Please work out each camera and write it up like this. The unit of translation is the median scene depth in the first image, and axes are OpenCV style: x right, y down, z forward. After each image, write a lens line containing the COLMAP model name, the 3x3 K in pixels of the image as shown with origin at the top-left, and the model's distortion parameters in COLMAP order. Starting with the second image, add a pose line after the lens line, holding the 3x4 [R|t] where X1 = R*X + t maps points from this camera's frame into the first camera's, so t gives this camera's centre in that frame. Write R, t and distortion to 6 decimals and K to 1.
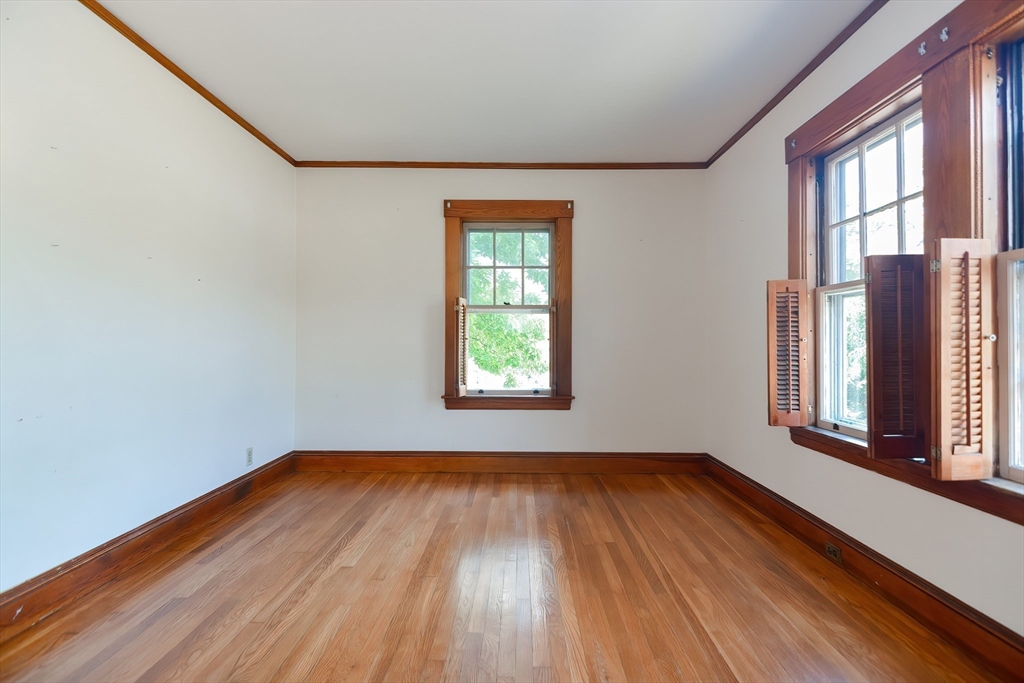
lens RADIAL K [[502.8, 0, 536.8], [0, 502.8, 342.6], [0, 0, 1]] dist [0.007055, -0.016415]
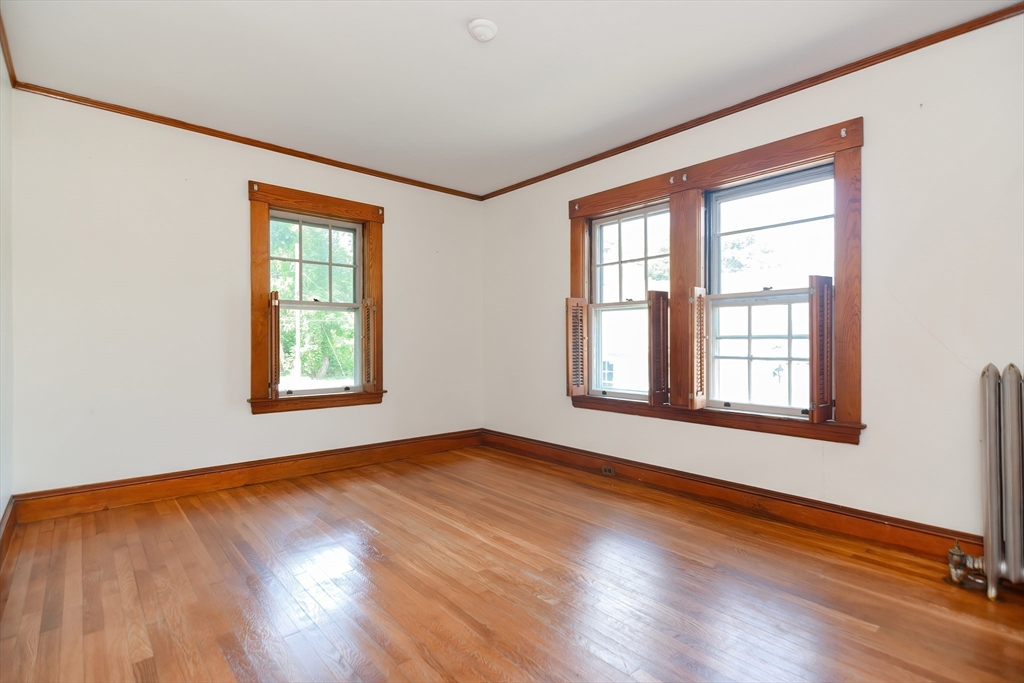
lens RADIAL K [[502.8, 0, 536.8], [0, 502.8, 342.6], [0, 0, 1]] dist [0.007055, -0.016415]
pose [[0.722533, -0.002979, 0.691330, -0.491419], [0.000963, 0.999994, 0.003303, 0.002371], [-0.691336, -0.001721, 0.722531, -0.000107]]
